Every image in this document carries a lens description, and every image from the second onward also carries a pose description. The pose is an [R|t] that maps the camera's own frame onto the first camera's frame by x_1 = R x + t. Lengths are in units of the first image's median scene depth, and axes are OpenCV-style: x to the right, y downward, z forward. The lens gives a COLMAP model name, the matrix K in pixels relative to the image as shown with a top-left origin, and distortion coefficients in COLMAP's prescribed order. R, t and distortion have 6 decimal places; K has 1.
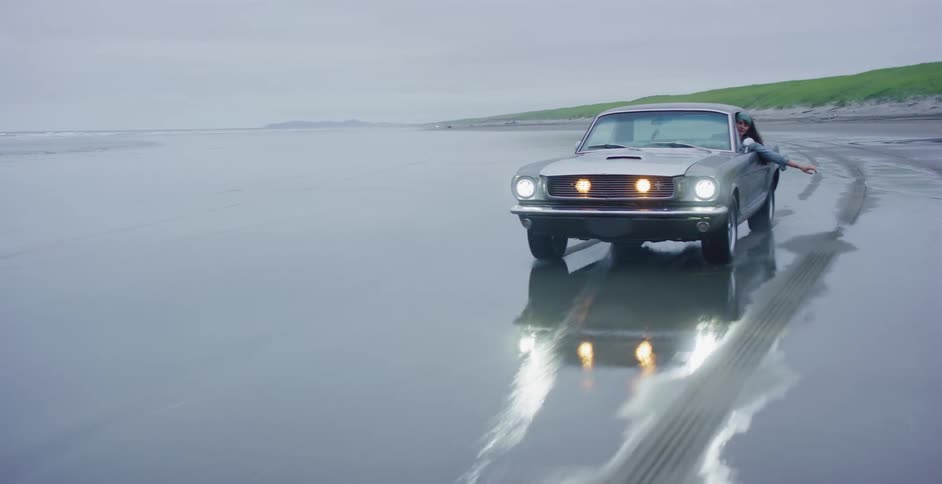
lens RADIAL K [[1127.0, 0, 471.0], [0, 1127.0, 242.0], [0, 0, 1]] dist [-0.033694, -0.012328]
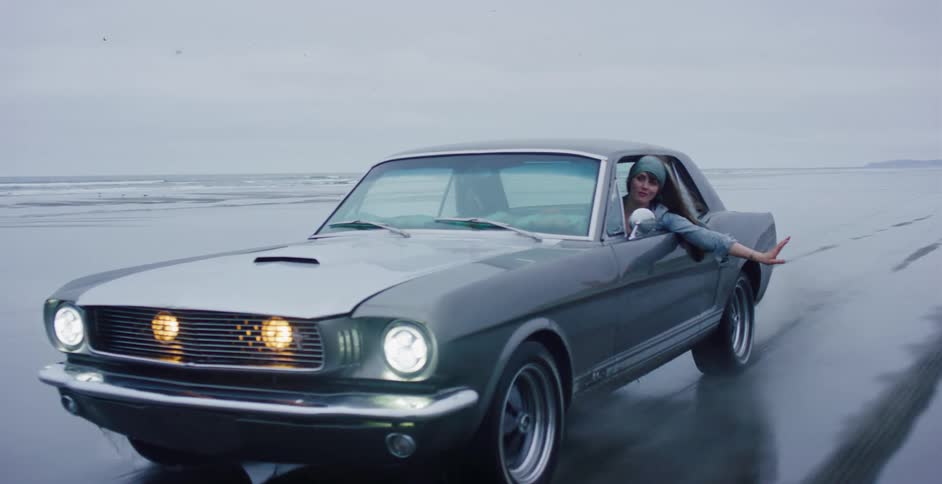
lens RADIAL K [[1127.0, 0, 471.0], [0, 1127.0, 242.0], [0, 0, 1]] dist [-0.033694, -0.012328]
pose [[0.992895, 0.003061, -0.118955, 0.258372], [-0.007606, 0.999257, -0.037773, -0.065392], [0.118751, 0.038410, 0.992181, 0.566617]]
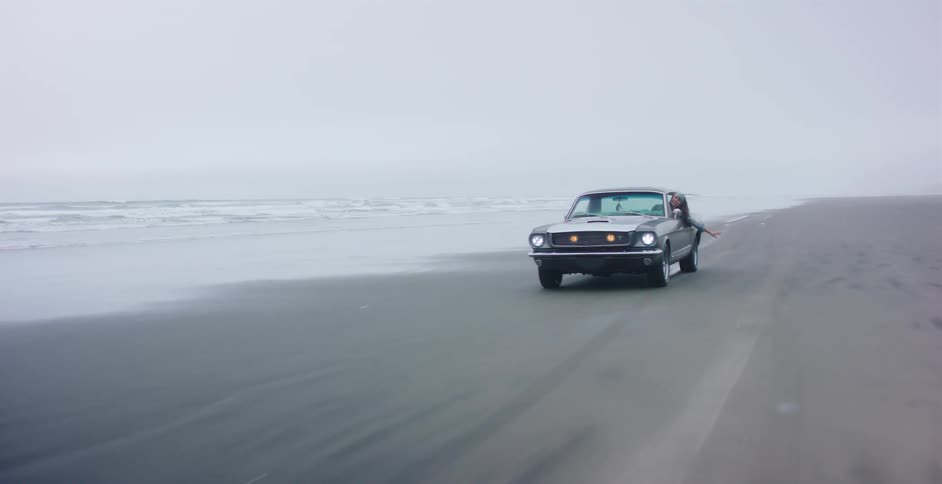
lens RADIAL K [[1165.0, 0, 469.5], [0, 1165.0, 254.9], [0, 0, 1]] dist [-0.002994, -0.006533]
pose [[0.998933, -0.013626, 0.044116, -0.121372], [0.016203, 0.998151, -0.058585, 0.067384], [-0.043236, 0.059237, 0.997307, -0.650703]]
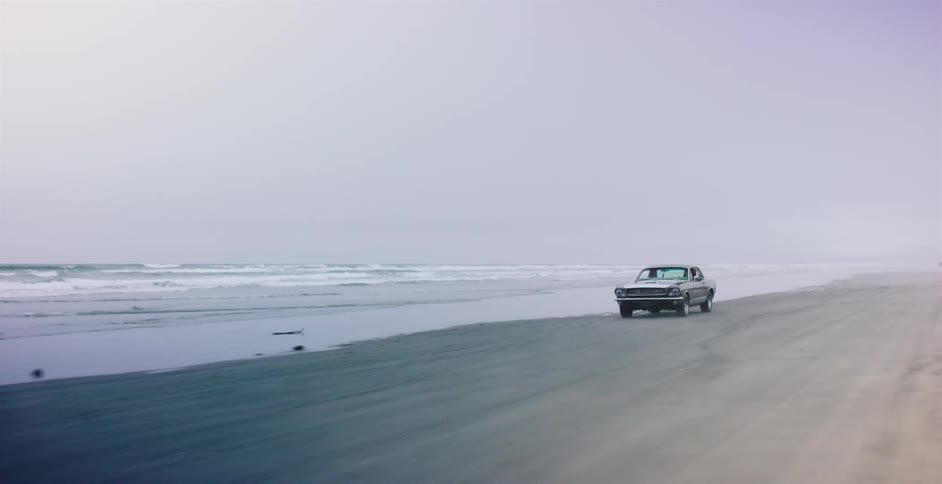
lens RADIAL K [[1127.0, 0, 471.0], [0, 1127.0, 242.0], [0, 0, 1]] dist [-0.033694, -0.012328]
pose [[0.998762, -0.008712, -0.048983, -0.206680], [0.002452, 0.991972, -0.126435, 0.205953], [0.049691, 0.126158, 0.990765, -2.121017]]
